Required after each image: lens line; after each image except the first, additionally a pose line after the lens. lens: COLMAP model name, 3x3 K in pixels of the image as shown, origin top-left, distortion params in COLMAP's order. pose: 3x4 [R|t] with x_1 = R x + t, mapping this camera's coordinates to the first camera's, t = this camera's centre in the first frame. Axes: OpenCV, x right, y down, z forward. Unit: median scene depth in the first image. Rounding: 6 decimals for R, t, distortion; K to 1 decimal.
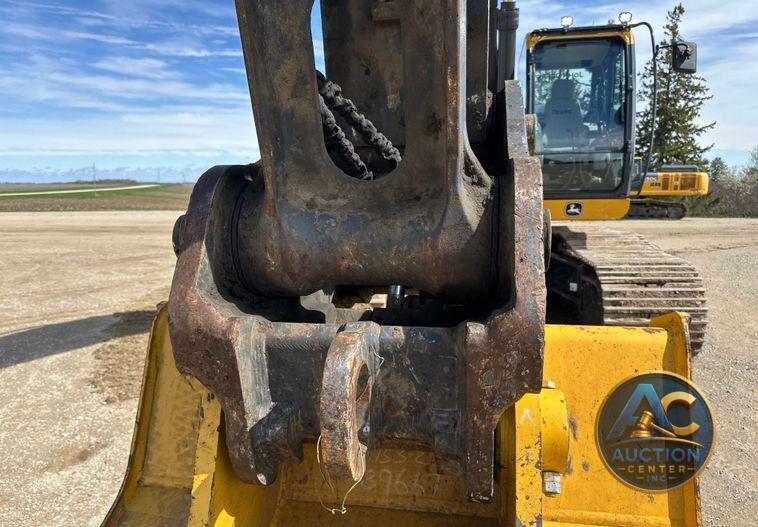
lens RADIAL K [[552.6, 0, 389.5], [0, 552.6, 293.2], [0, 0, 1]] dist [0.032670, -0.026706]
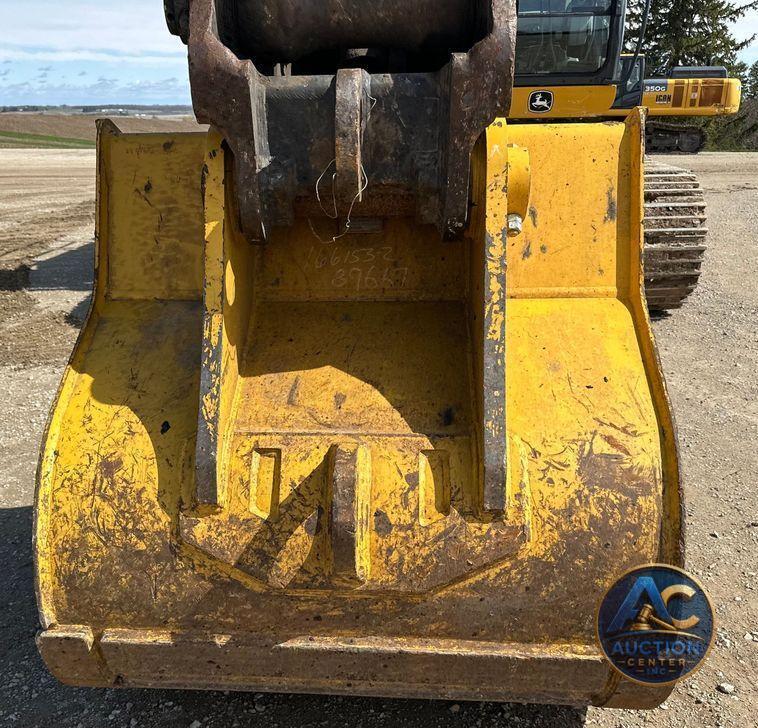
lens RADIAL K [[848.7, 0, 317.4], [0, 848.7, 441.8], [0, 0, 1]] dist [0.011425, 0.000000]
pose [[0.997195, -0.033325, 0.067014, -0.078157], [0.020905, 0.983784, 0.178136, 0.142424], [-0.071863, -0.176236, 0.981721, -0.244488]]
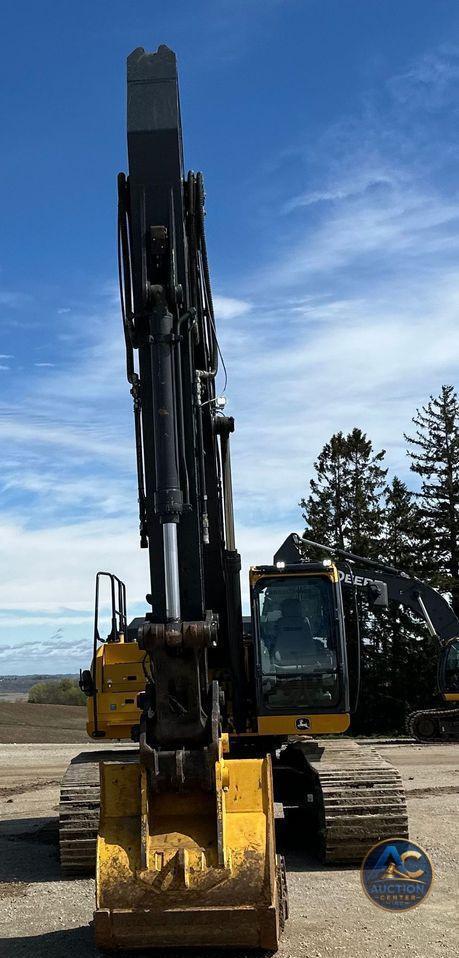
lens RADIAL K [[1260.1, 0, 171.4], [0, 1260.1, 482.9], [0, 0, 1]] dist [0.137792, 0.000000]
pose [[0.994179, -0.007442, 0.107482, -0.348044], [0.043519, 0.940343, -0.337434, 0.425383], [-0.098559, 0.340148, 0.935193, -2.675046]]
